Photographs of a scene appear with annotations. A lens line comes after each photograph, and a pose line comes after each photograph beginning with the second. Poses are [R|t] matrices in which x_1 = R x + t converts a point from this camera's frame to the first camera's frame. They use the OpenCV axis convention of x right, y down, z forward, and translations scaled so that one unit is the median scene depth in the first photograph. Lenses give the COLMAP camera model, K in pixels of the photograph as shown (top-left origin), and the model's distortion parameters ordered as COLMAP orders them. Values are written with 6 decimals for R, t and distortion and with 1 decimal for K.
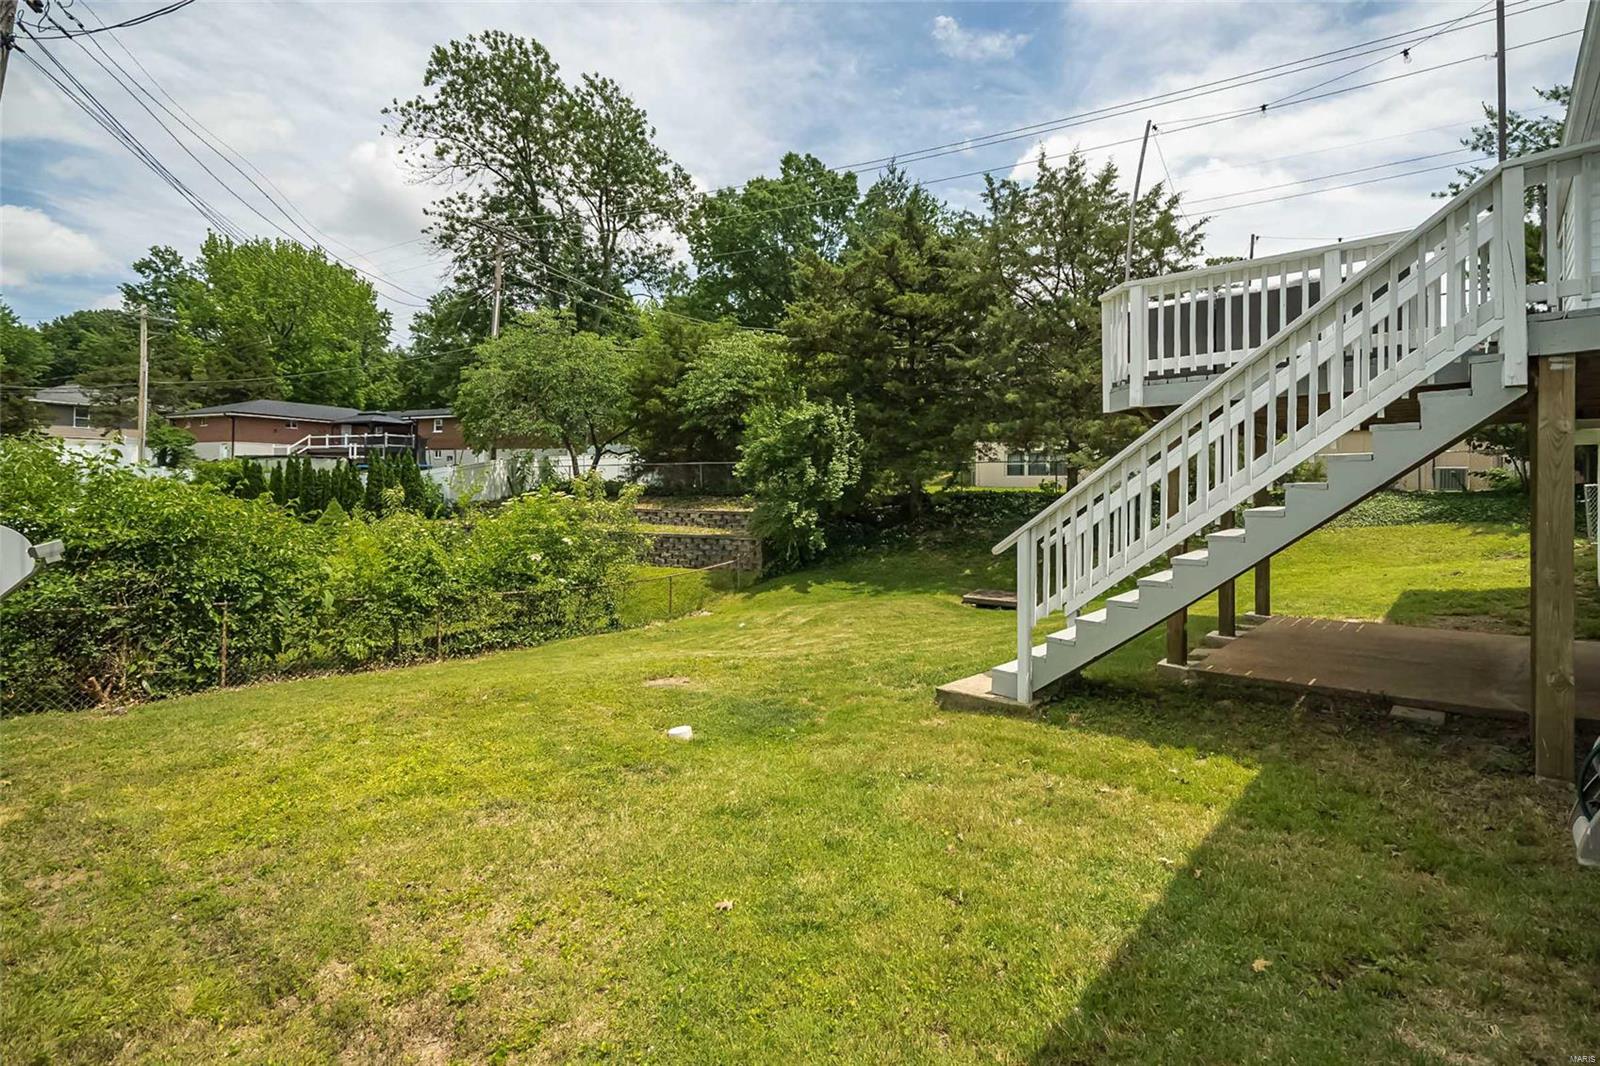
lens RADIAL K [[754.3, 0, 817.8], [0, 754.3, 491.9], [0, 0, 1]] dist [0.003155, 0.000970]
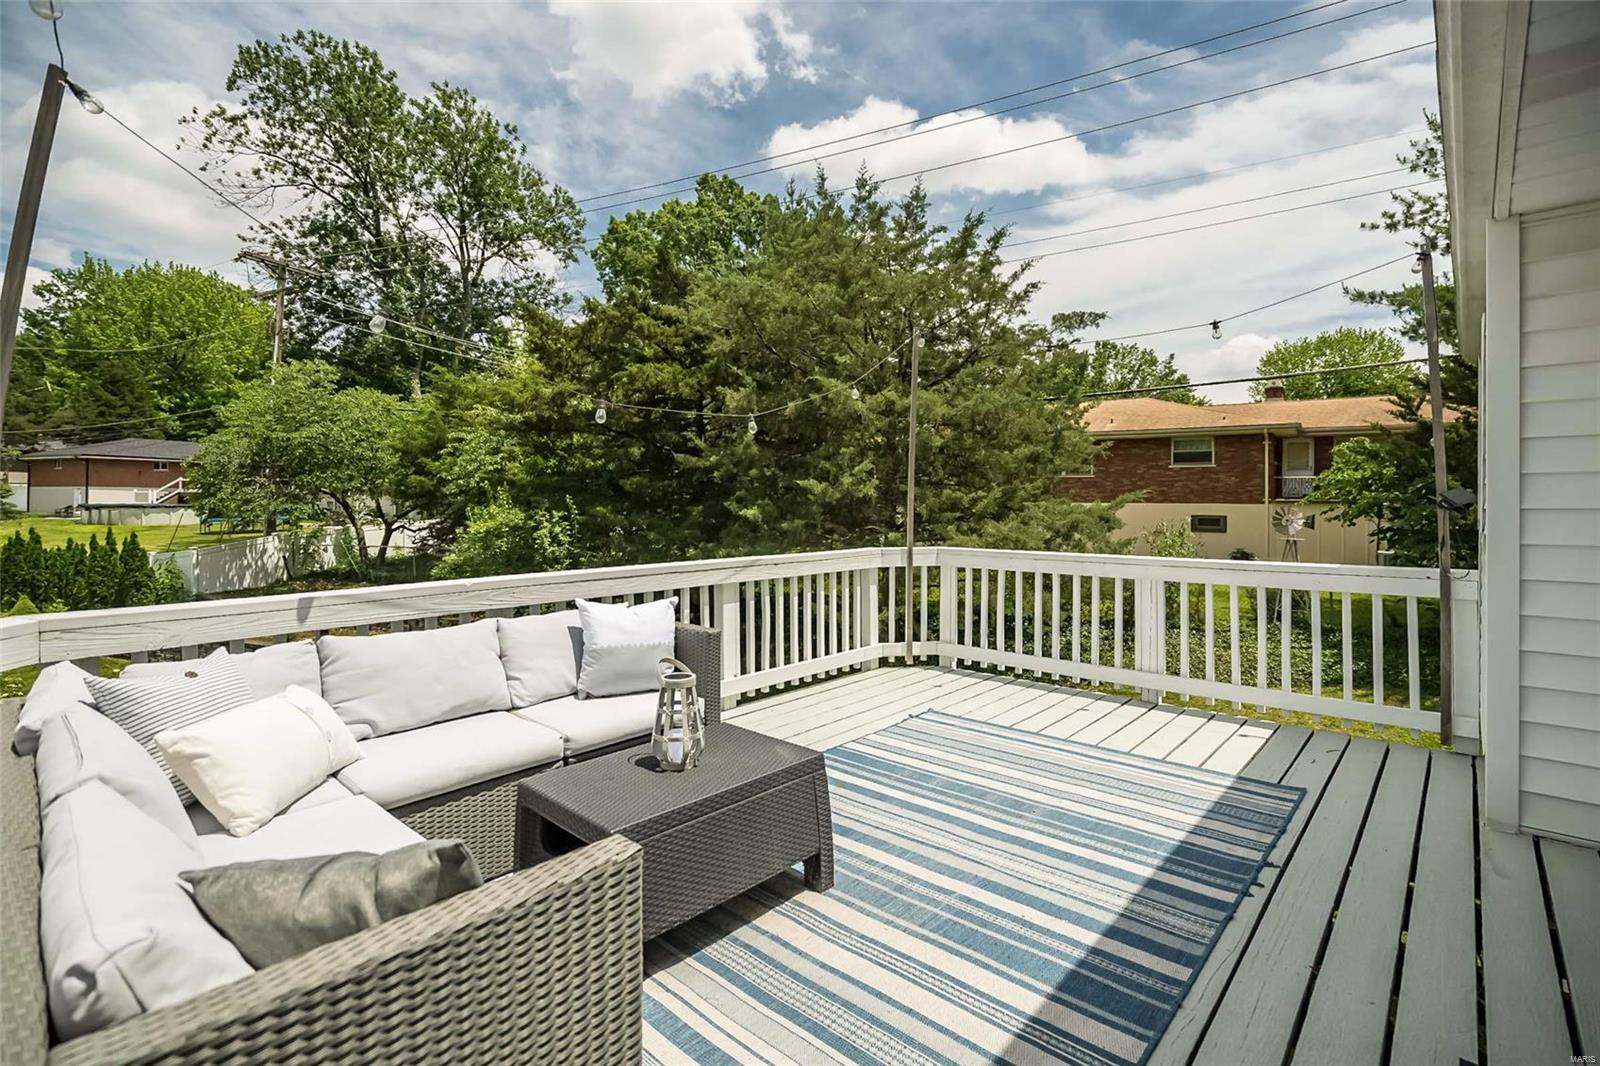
lens RADIAL K [[748.0, 0, 806.4], [0, 748.0, 508.4], [0, 0, 1]] dist [0.011860, -0.000385]
pose [[0.999975, -0.000964, 0.006942, 0.119957], [0.000982, 0.999996, -0.002559, -0.050579], [-0.006940, 0.002566, 0.999973, 0.112921]]
